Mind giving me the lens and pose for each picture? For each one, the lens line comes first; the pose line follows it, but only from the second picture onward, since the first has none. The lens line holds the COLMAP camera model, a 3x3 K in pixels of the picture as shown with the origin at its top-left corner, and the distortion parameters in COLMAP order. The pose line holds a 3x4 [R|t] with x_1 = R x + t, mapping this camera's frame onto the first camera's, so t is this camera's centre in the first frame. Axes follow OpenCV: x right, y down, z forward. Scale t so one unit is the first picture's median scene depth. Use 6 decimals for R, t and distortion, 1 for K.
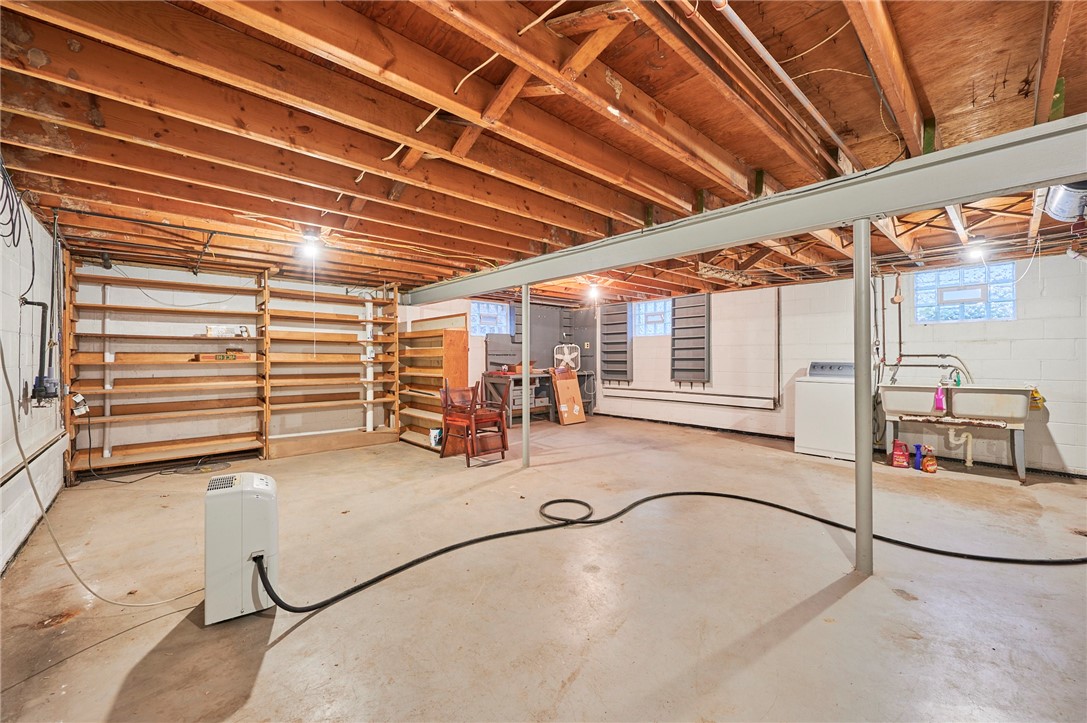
lens RADIAL K [[425.3, 0, 545.5], [0, 425.3, 355.1], [0, 0, 1]] dist [-0.004284, 0.000423]
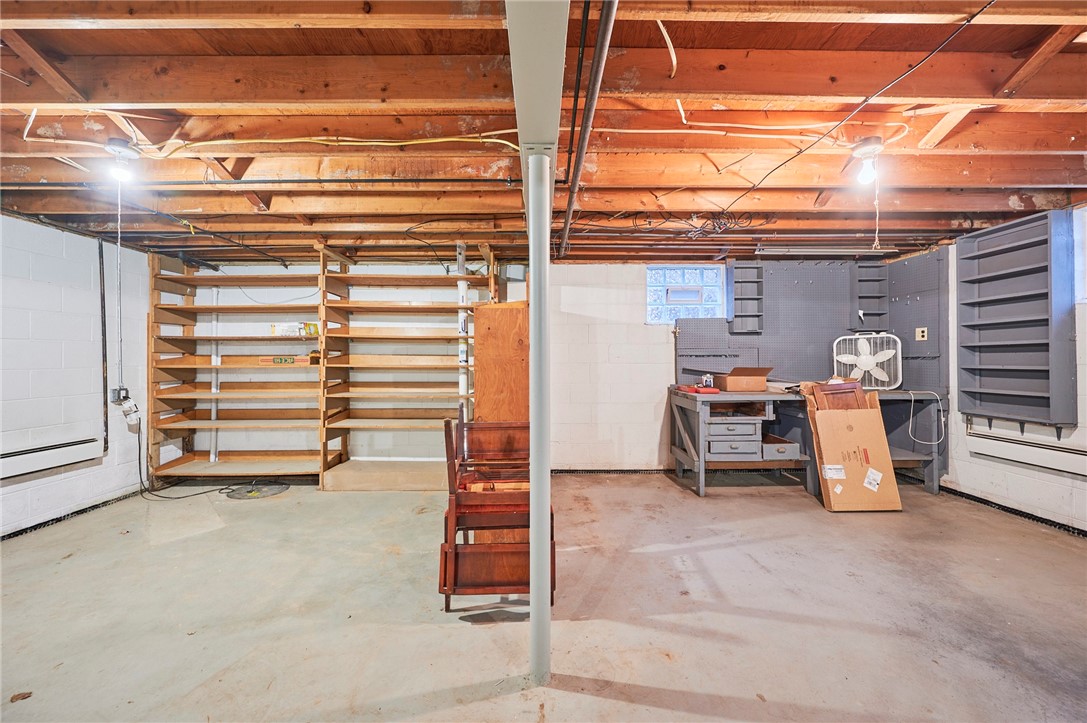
lens RADIAL K [[425.3, 0, 544.5], [0, 425.3, 355.9], [0, 0, 1]] dist [-0.004284, 0.000423]
pose [[0.742401, -0.003090, -0.669949, 0.117194], [0.003598, 0.999993, -0.000626, -0.000744], [0.669947, -0.001946, 0.742407, 0.455947]]
